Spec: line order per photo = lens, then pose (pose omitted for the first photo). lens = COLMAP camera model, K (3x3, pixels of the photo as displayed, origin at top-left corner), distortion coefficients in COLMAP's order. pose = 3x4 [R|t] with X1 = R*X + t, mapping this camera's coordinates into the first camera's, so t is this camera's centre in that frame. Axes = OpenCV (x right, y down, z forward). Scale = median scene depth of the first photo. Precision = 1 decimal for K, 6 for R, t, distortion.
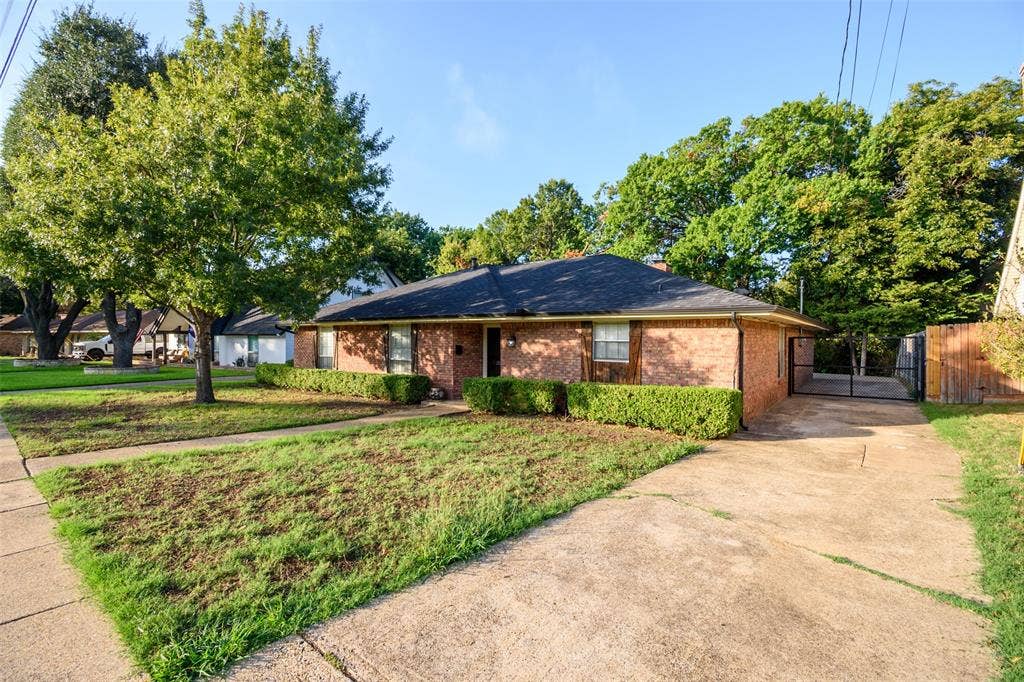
lens RADIAL K [[458.0, 0, 517.0], [0, 458.0, 339.1], [0, 0, 1]] dist [0.018179, -0.025233]
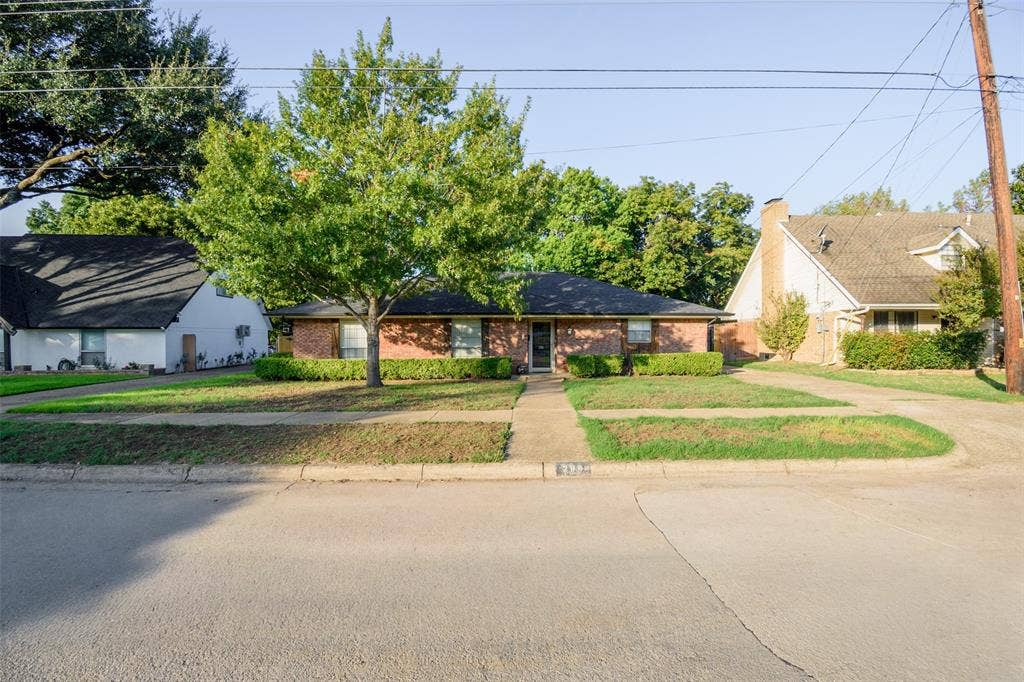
lens RADIAL K [[458.0, 0, 517.0], [0, 458.0, 339.1], [0, 0, 1]] dist [0.018179, -0.025233]
pose [[0.808716, -0.006816, 0.588159, -0.881186], [0.004332, 0.999975, 0.005631, 0.020002], [-0.588183, -0.002005, 0.808725, -0.127293]]
